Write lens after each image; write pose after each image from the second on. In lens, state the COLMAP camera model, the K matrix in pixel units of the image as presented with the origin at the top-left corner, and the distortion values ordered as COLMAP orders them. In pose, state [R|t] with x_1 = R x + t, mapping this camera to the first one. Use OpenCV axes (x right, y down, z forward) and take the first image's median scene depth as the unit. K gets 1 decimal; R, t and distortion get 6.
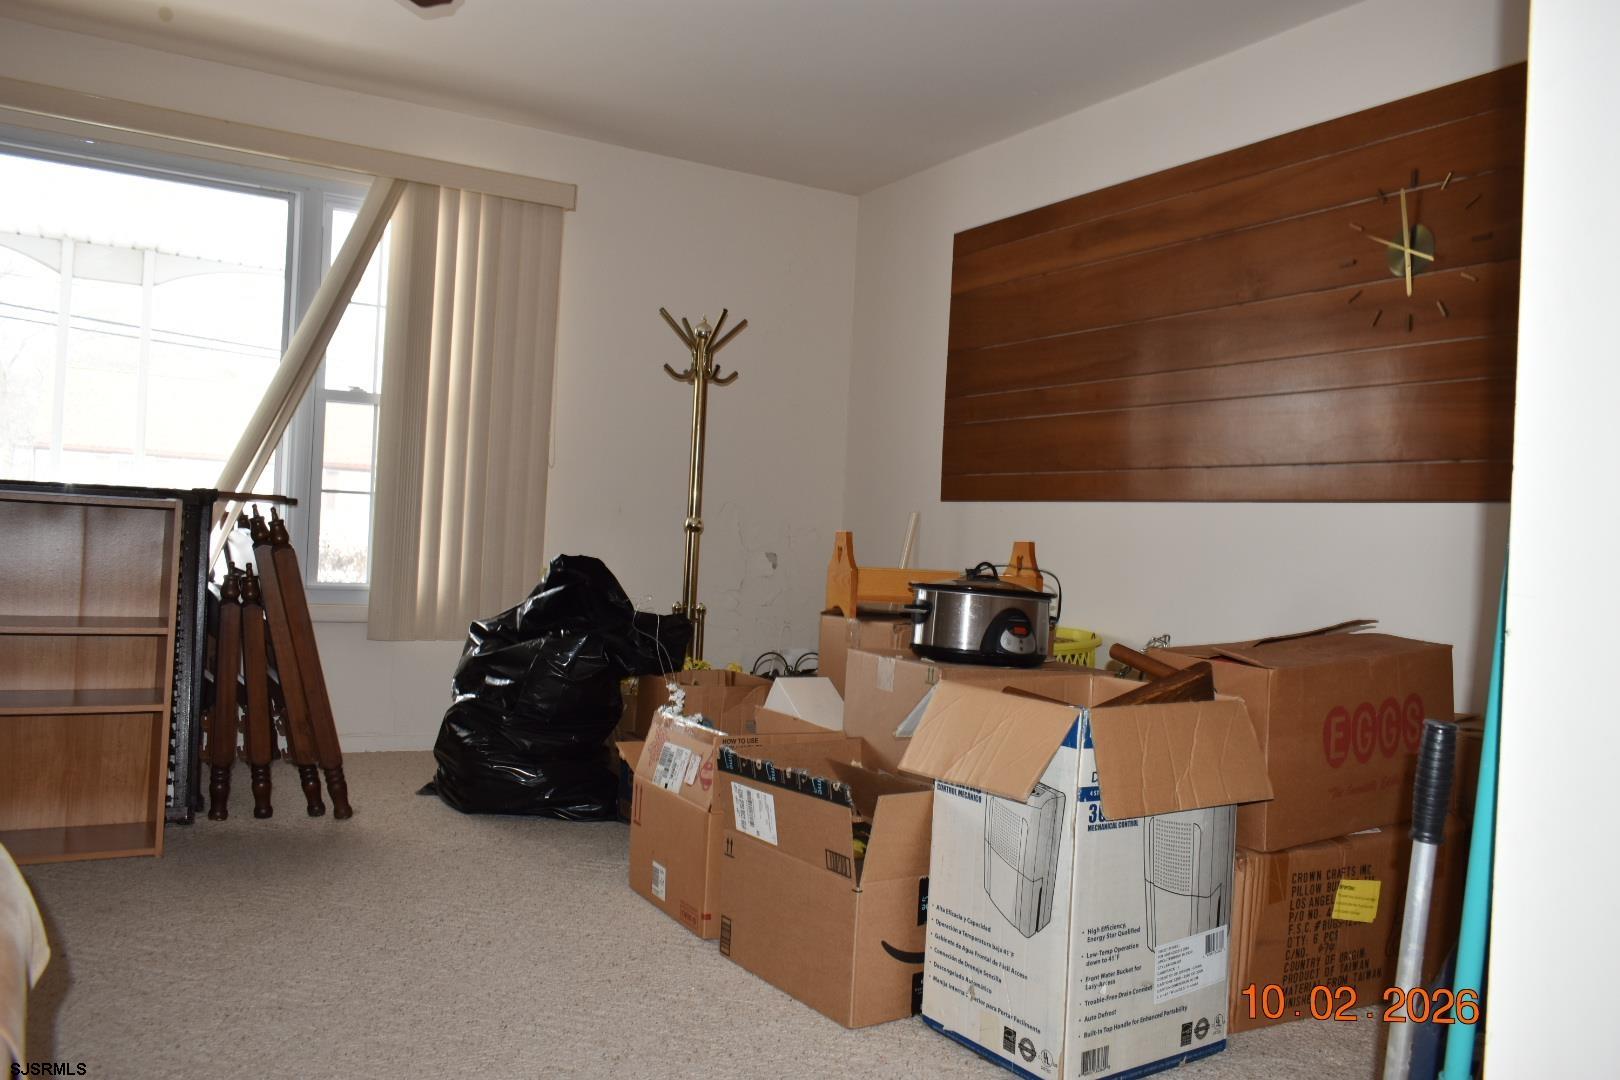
lens RADIAL K [[1296.9, 0, 810.0], [0, 1296.9, 540.0], [0, 0, 1]] dist [-0.015288, 0.001181]
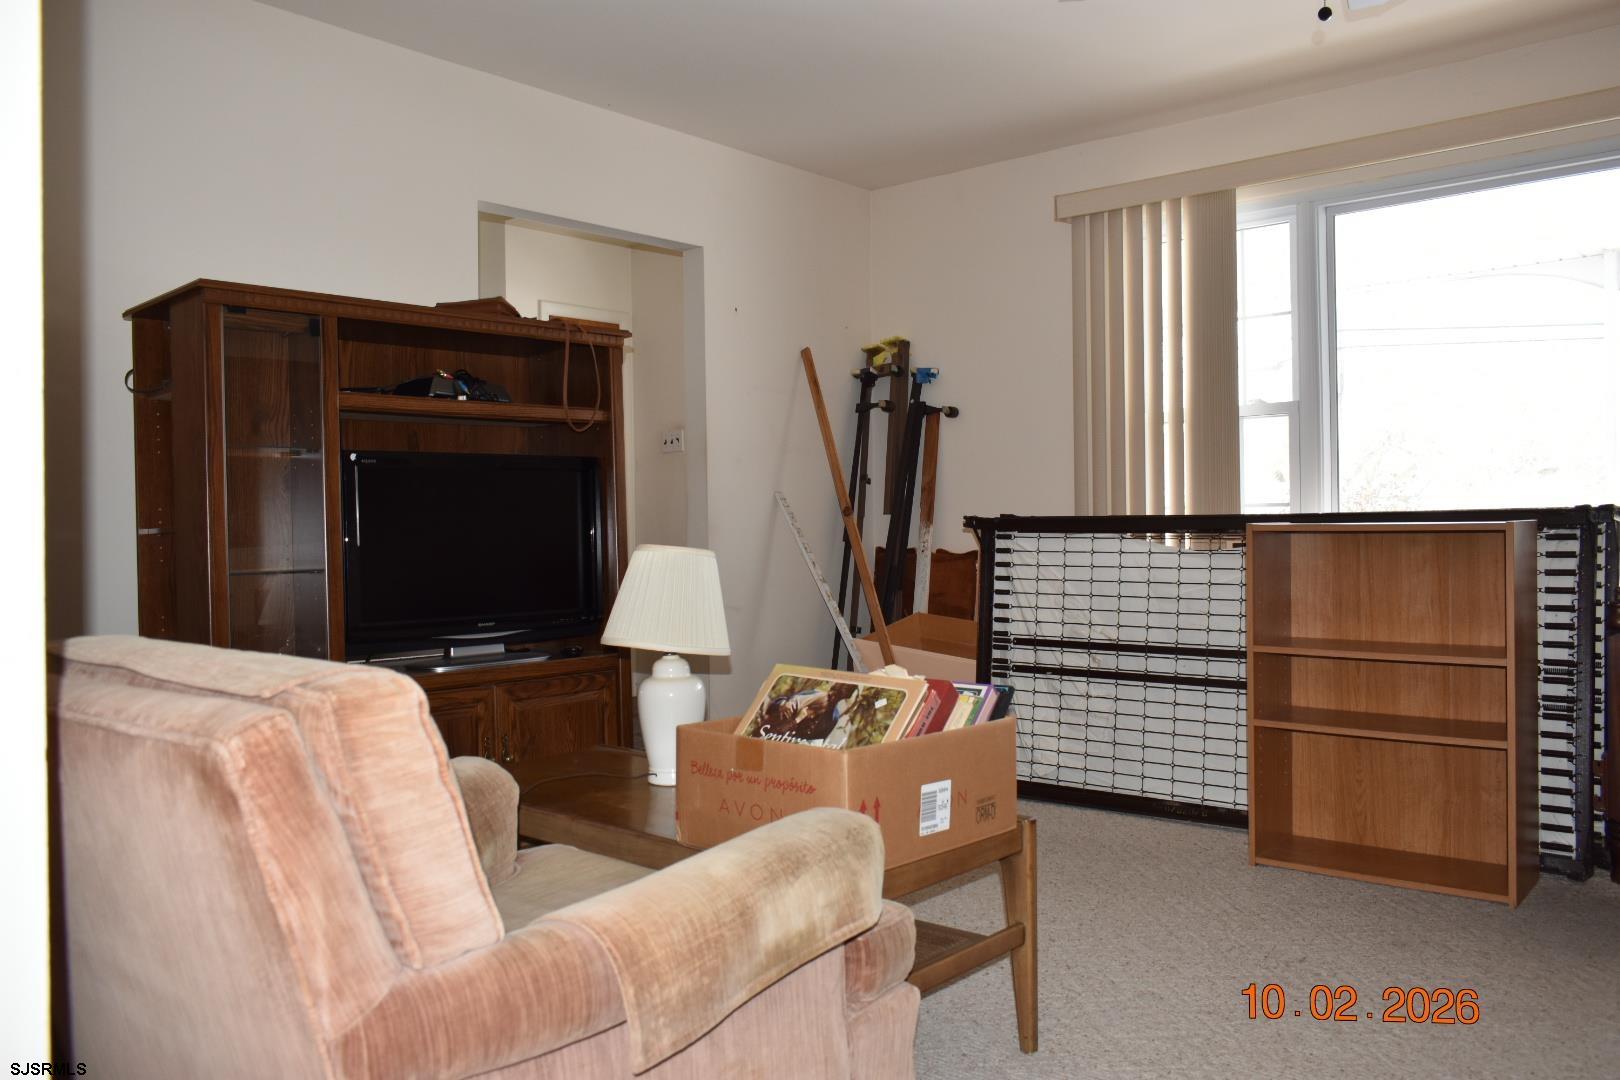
lens RADIAL K [[1296.9, 0, 810.0], [0, 1296.9, 540.0], [0, 0, 1]] dist [-0.015288, 0.001181]
pose [[0.288632, -0.049871, -0.956141, 0.249531], [0.039960, 0.998400, -0.040012, -0.000900], [0.956606, -0.026659, 0.290163, 0.255837]]
